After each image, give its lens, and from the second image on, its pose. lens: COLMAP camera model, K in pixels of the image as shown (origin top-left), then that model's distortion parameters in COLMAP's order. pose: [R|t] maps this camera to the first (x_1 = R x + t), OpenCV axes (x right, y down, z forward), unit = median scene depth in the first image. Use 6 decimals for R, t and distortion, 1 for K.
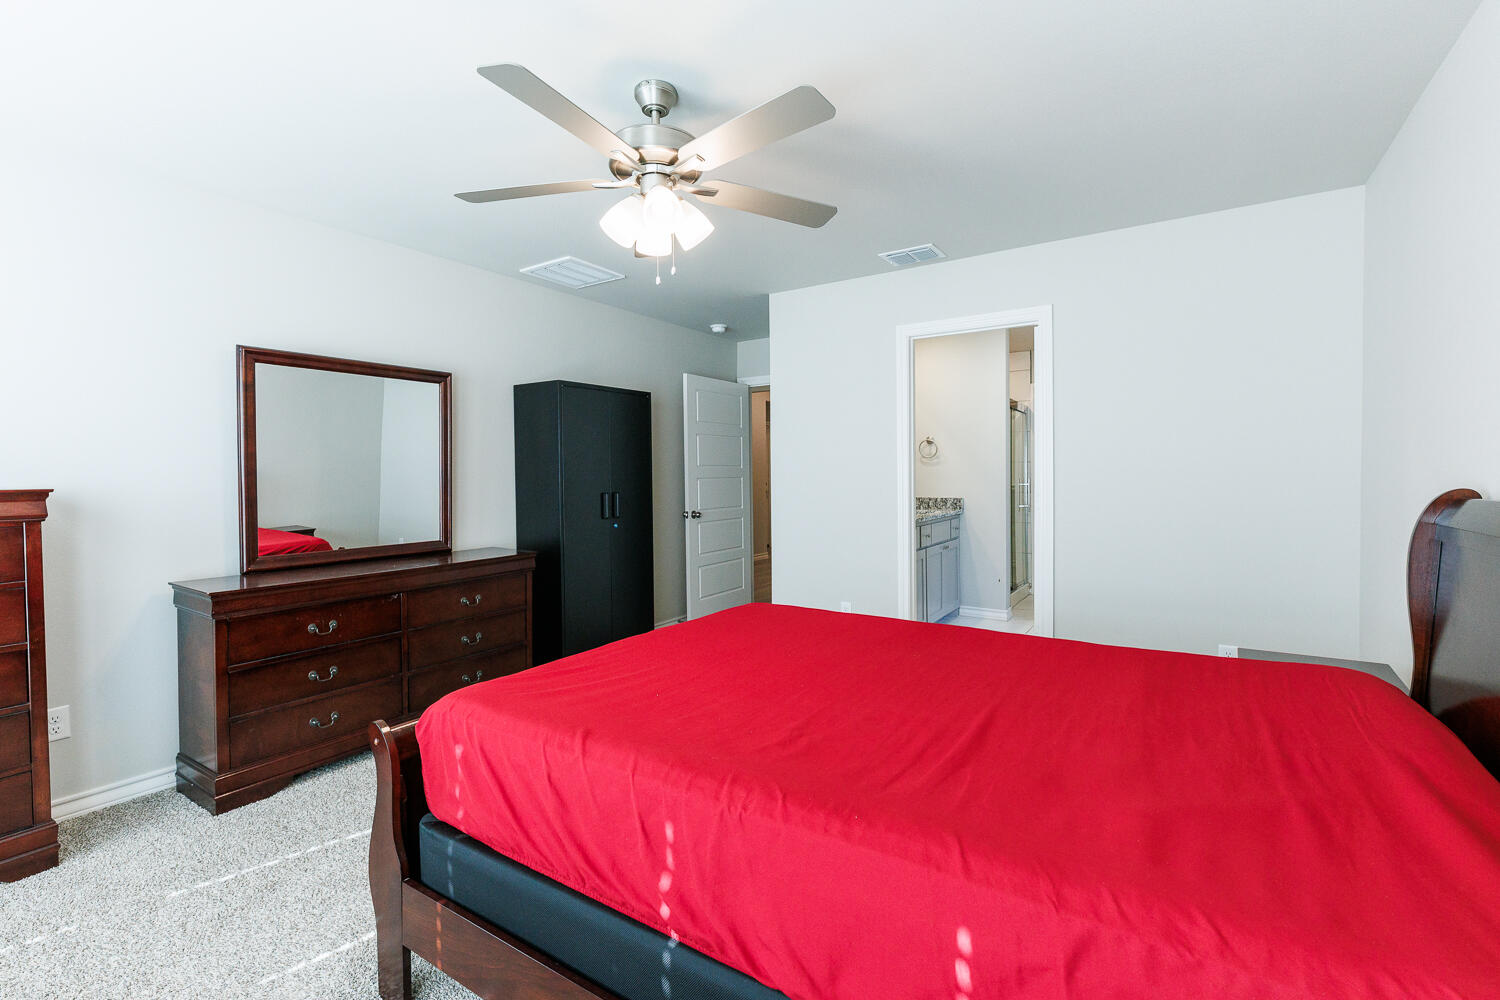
lens RADIAL K [[665.7, 0, 758.9], [0, 665.7, 493.0], [0, 0, 1]] dist [-0.001352, 0.000705]
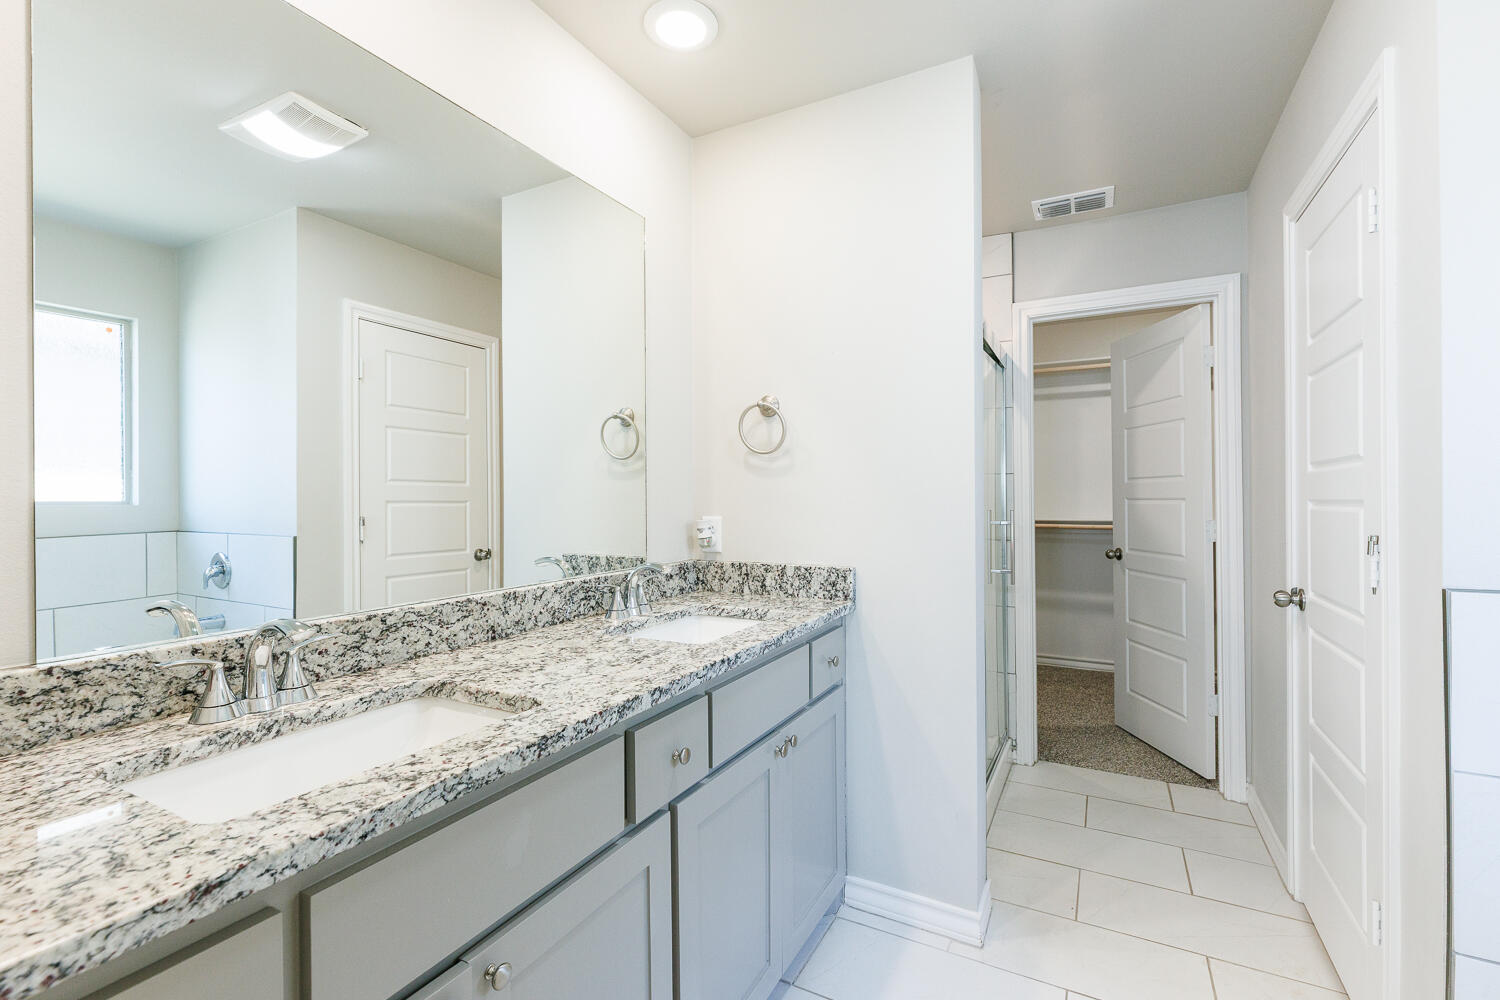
lens RADIAL K [[665.7, 0, 758.9], [0, 665.7, 493.0], [0, 0, 1]] dist [-0.001352, 0.000705]
pose [[0.995095, 0.008344, 0.098568, 0.223120], [-0.005431, 0.999542, -0.029783, -0.021343], [-0.098772, 0.029102, 0.994684, 0.659769]]
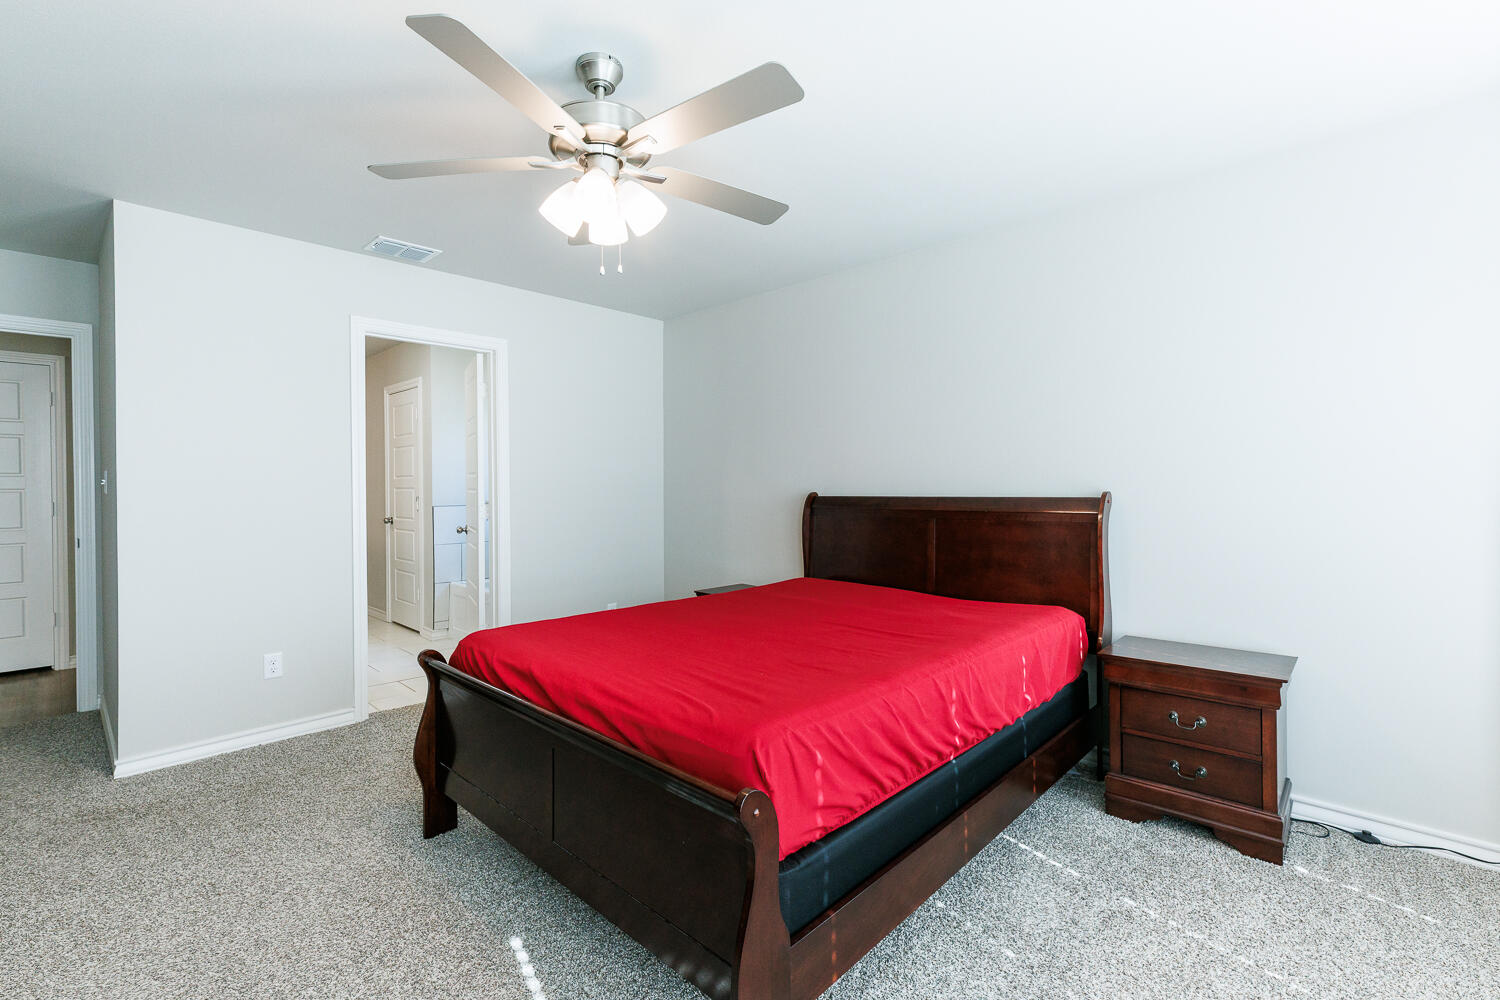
lens RADIAL K [[665.7, 0, 758.9], [0, 665.7, 493.0], [0, 0, 1]] dist [-0.001352, 0.000705]
pose [[0.176411, -0.007659, 0.984287, -0.376831], [0.031748, 0.999494, 0.002087, -0.005390], [-0.983804, 0.030880, 0.176565, 0.232468]]
